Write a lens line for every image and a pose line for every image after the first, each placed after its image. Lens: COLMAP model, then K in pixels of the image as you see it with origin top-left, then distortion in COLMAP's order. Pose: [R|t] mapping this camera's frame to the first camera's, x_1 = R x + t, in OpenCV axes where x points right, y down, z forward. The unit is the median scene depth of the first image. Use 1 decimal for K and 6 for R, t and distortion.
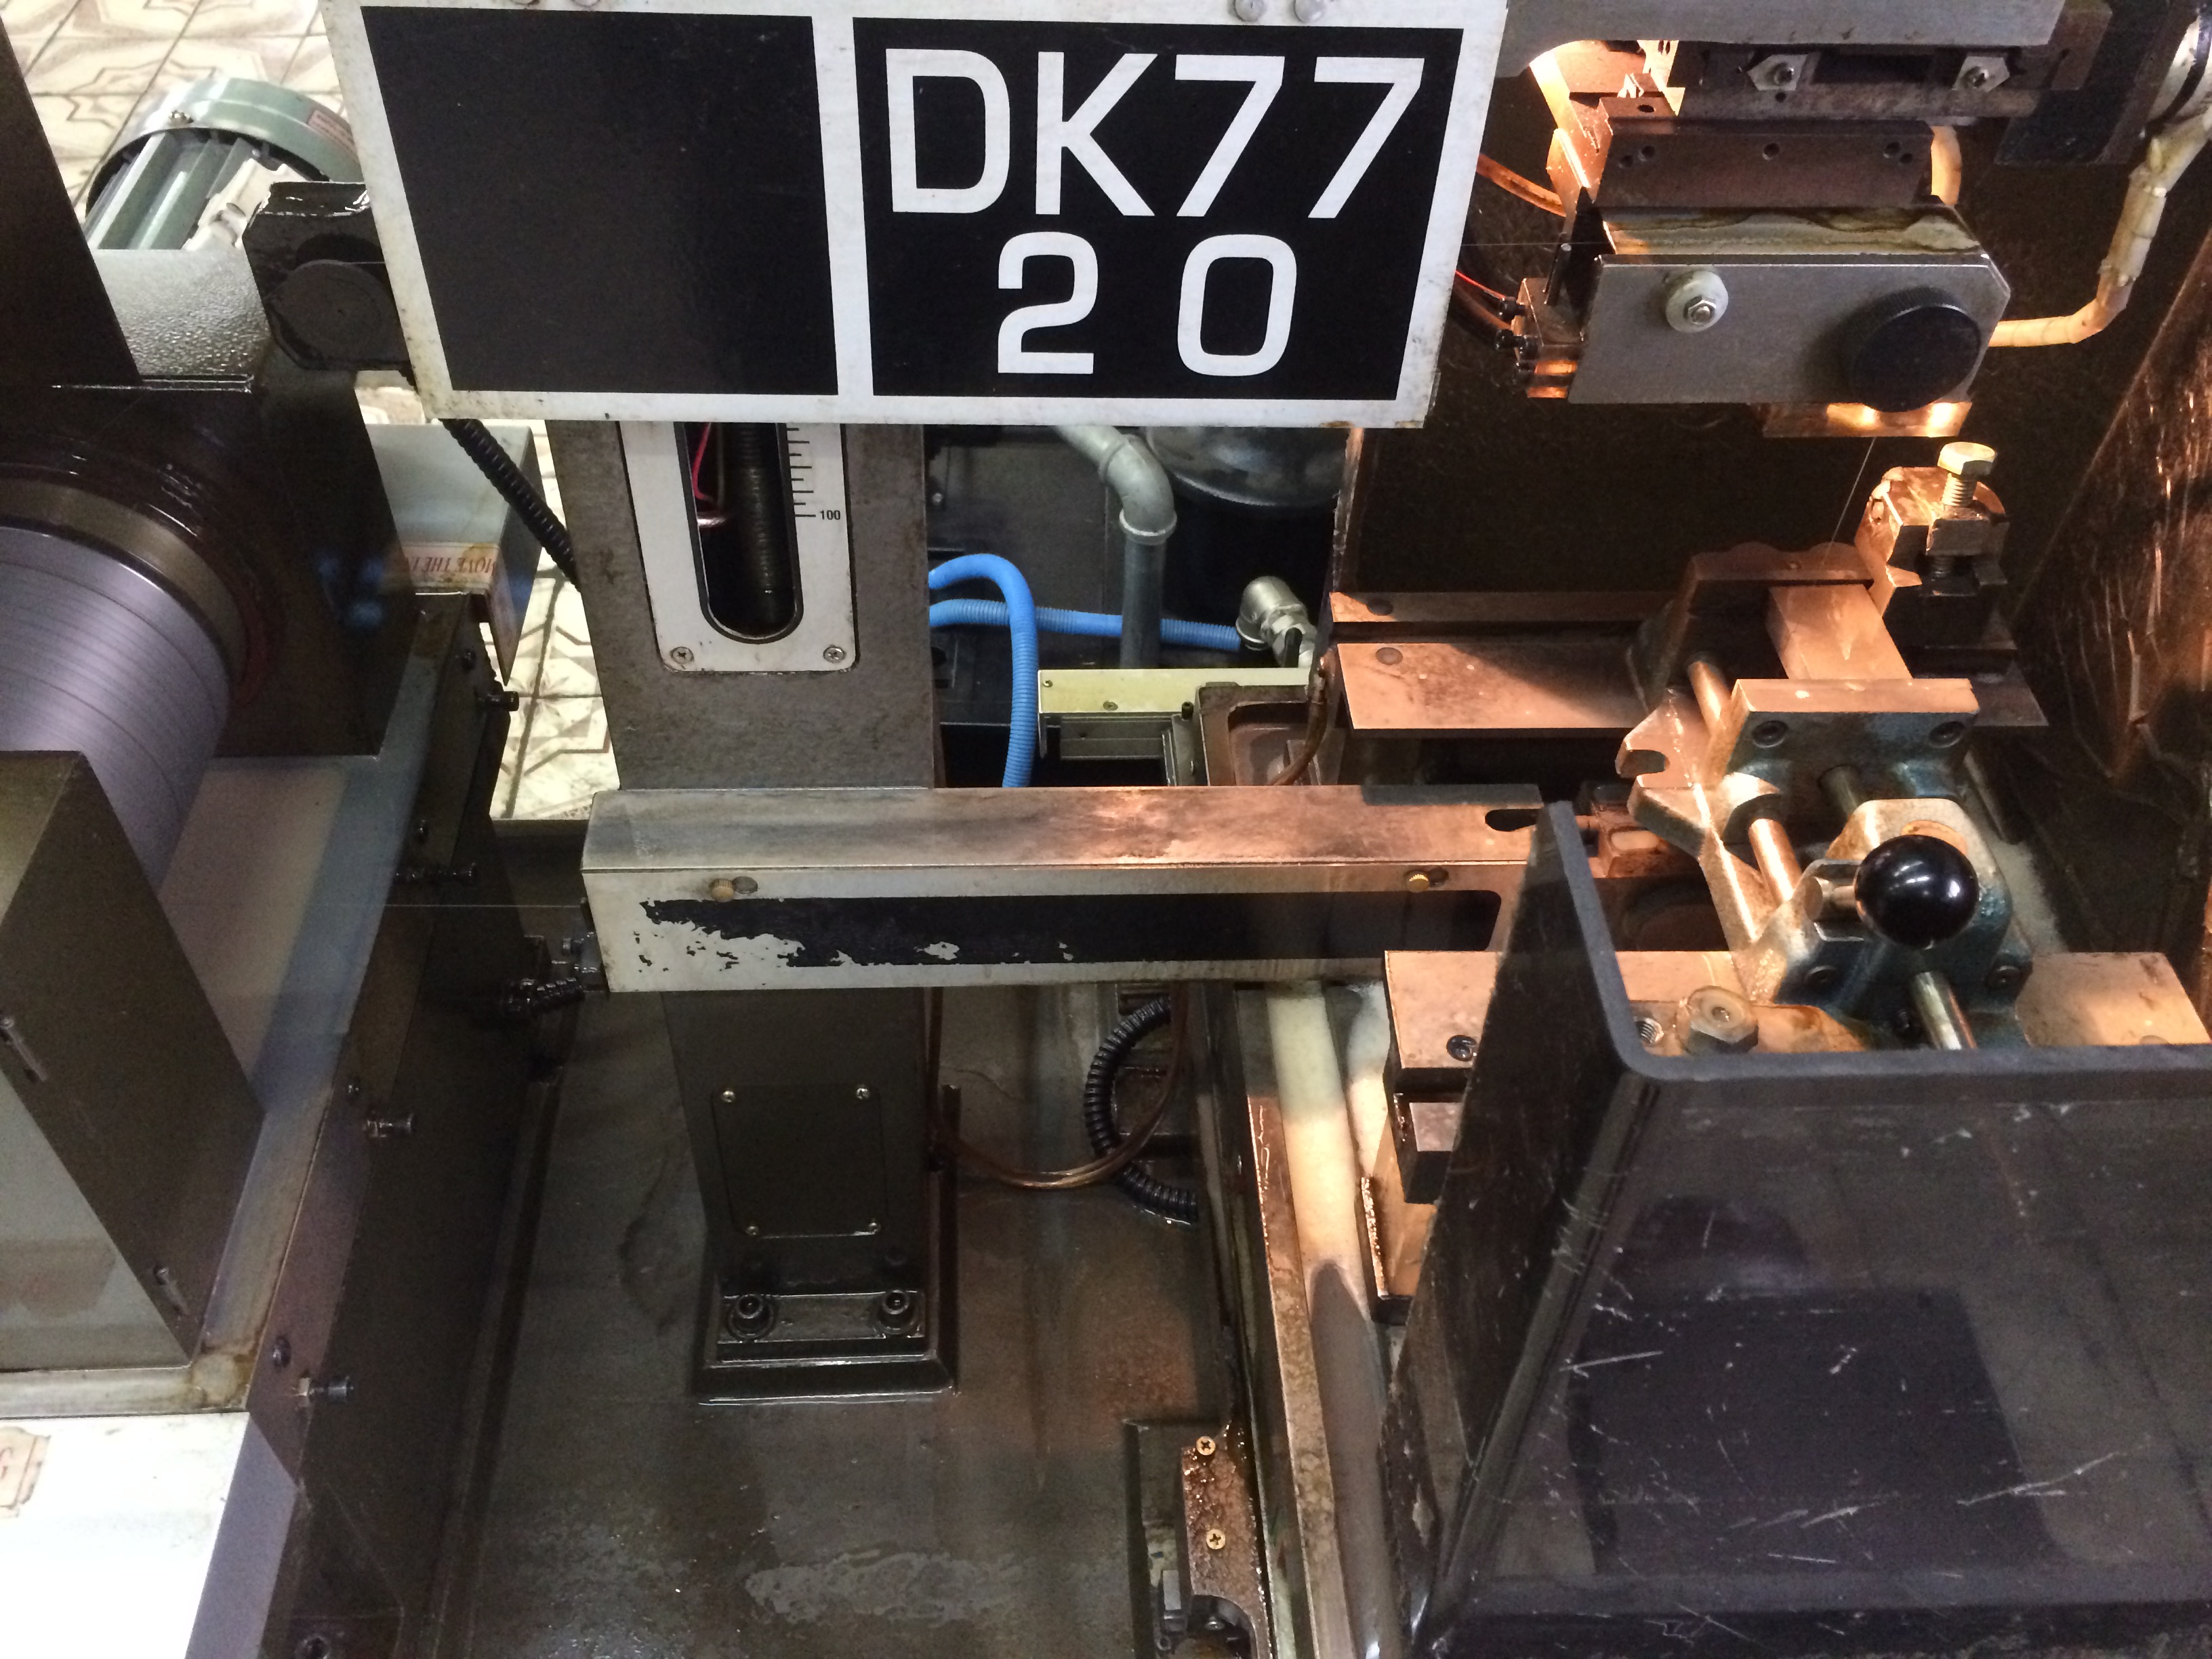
lens RADIAL K [[1904.1, 0, 1104.8], [0, 1904.1, 806.8], [0, 0, 1]] dist [0.076061, -0.121906]
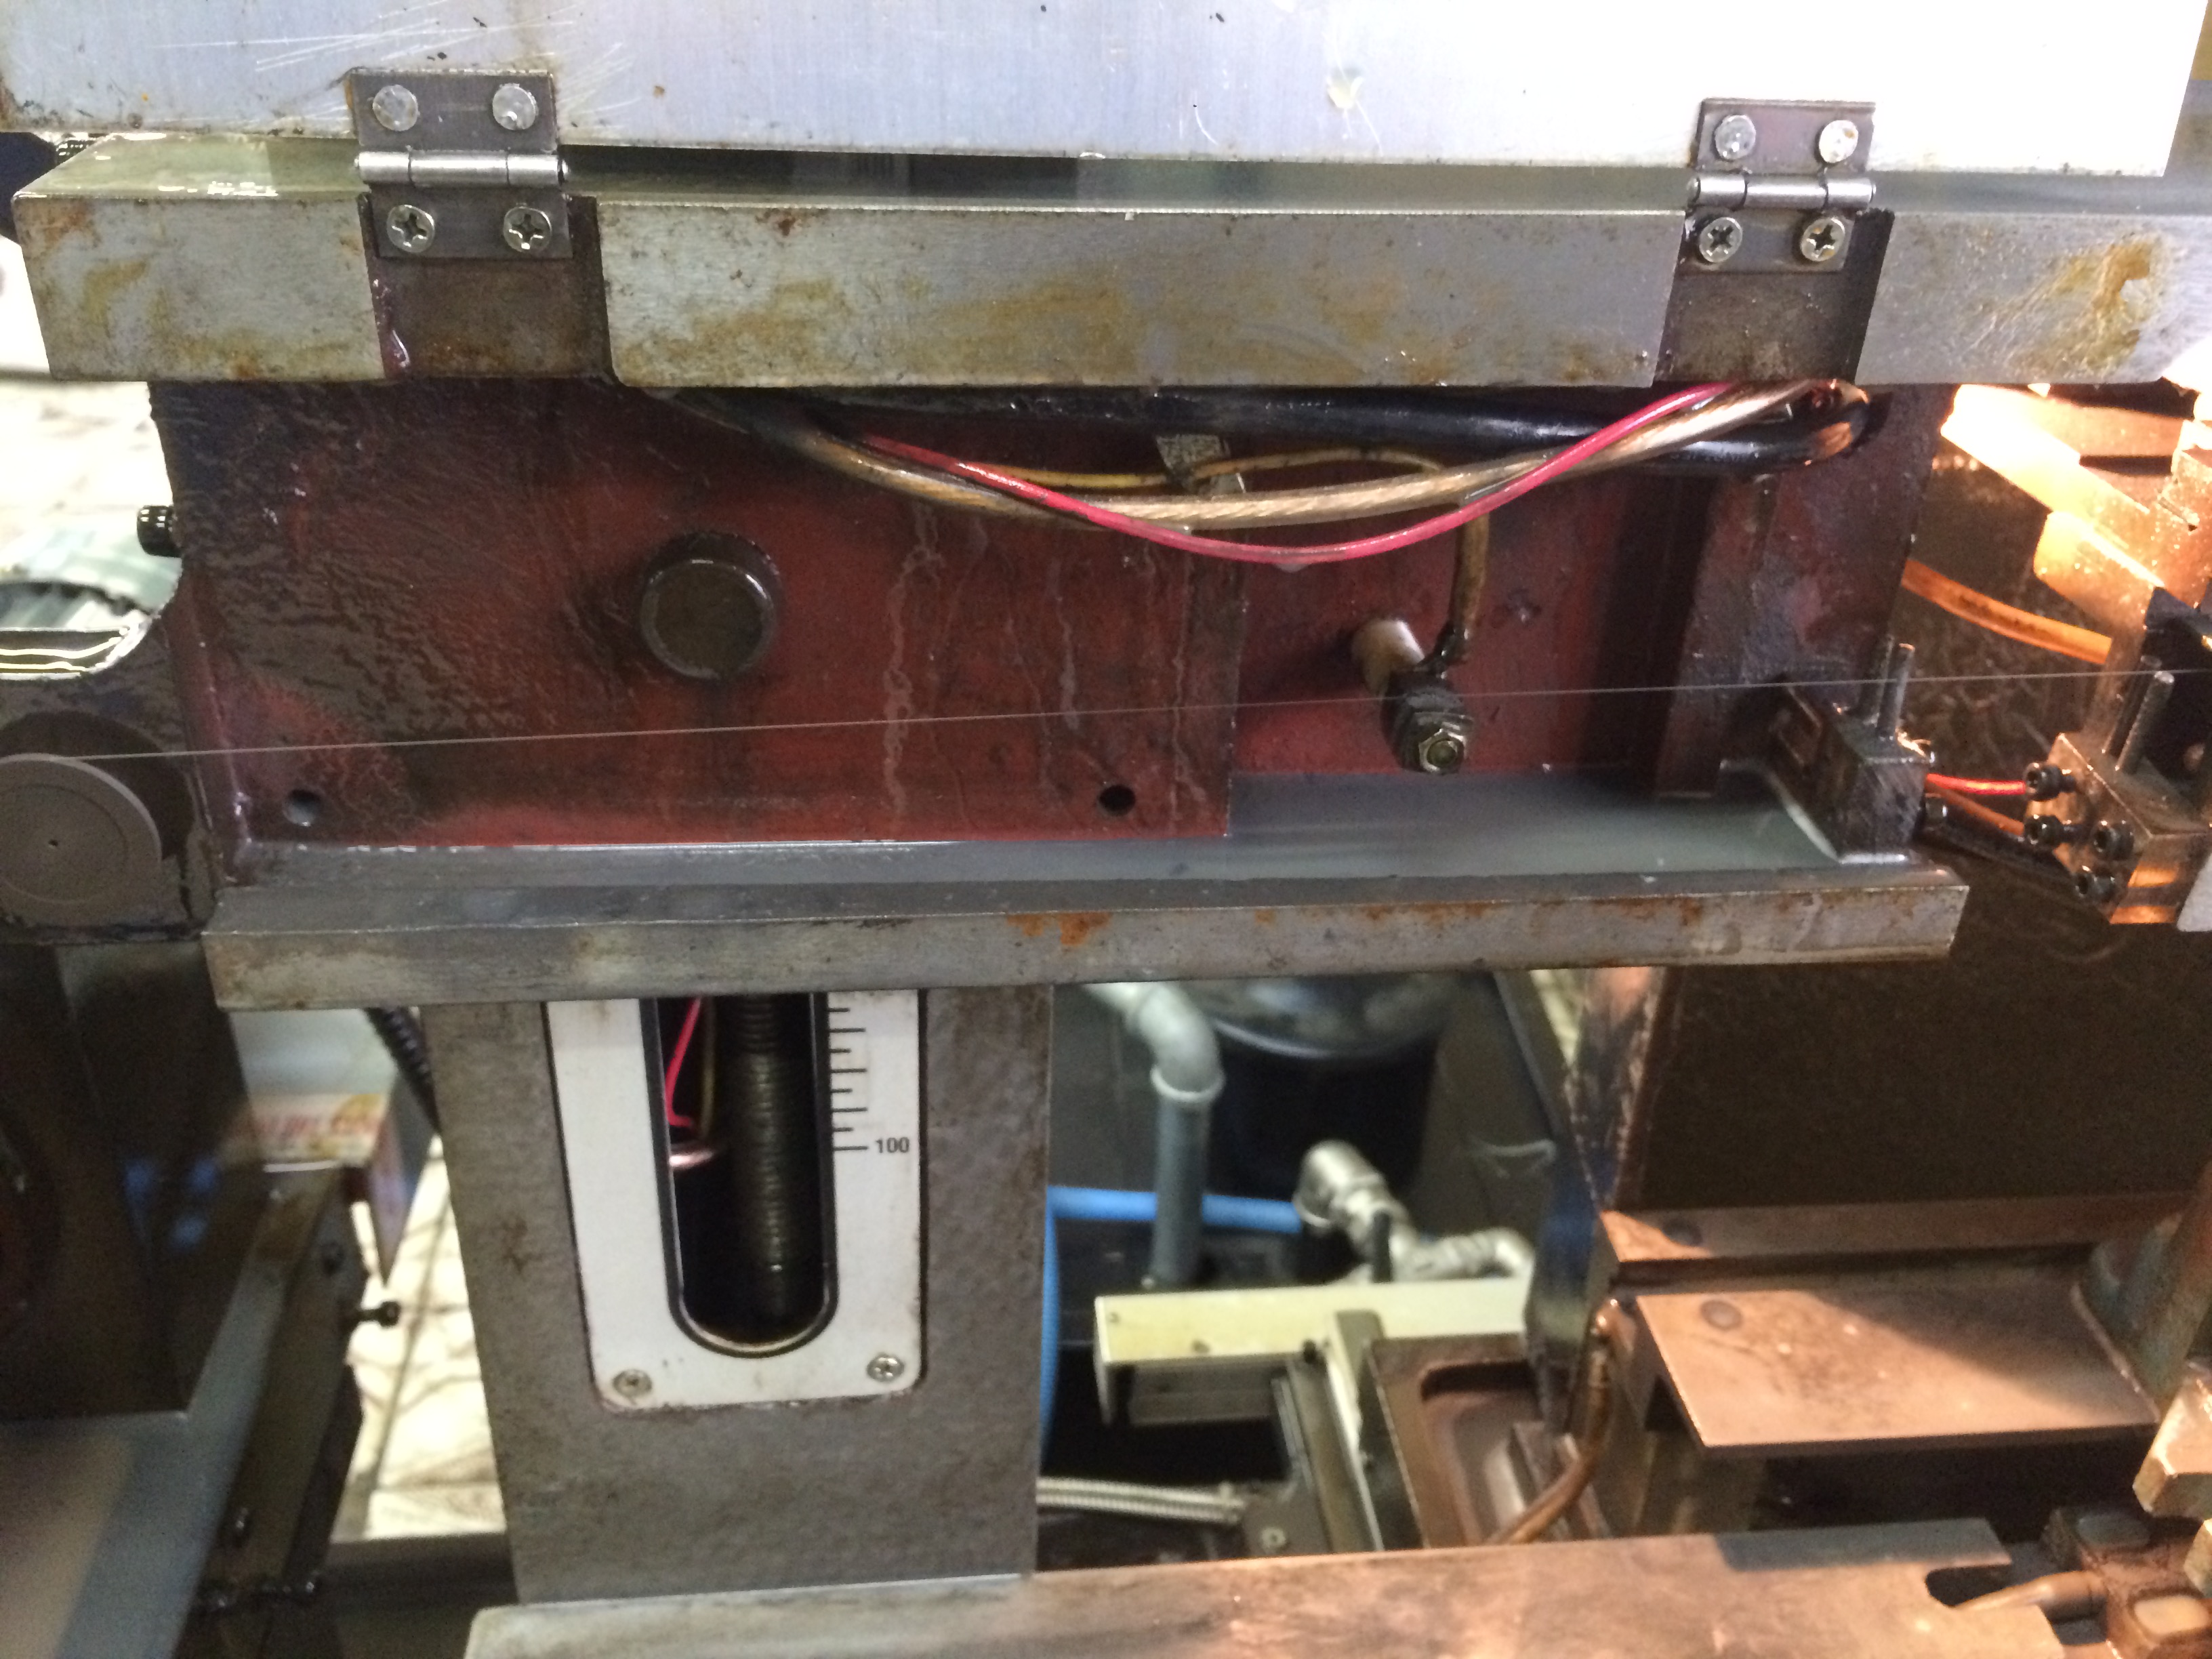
lens RADIAL K [[1904.1, 0, 1104.8], [0, 1904.1, 806.8], [0, 0, 1]] dist [0.076061, -0.121906]
pose [[0.998552, -0.028021, 0.045925, -0.089375], [0.039471, 0.961633, -0.271486, -0.078617], [-0.036556, 0.272906, 0.961346, 0.340877]]
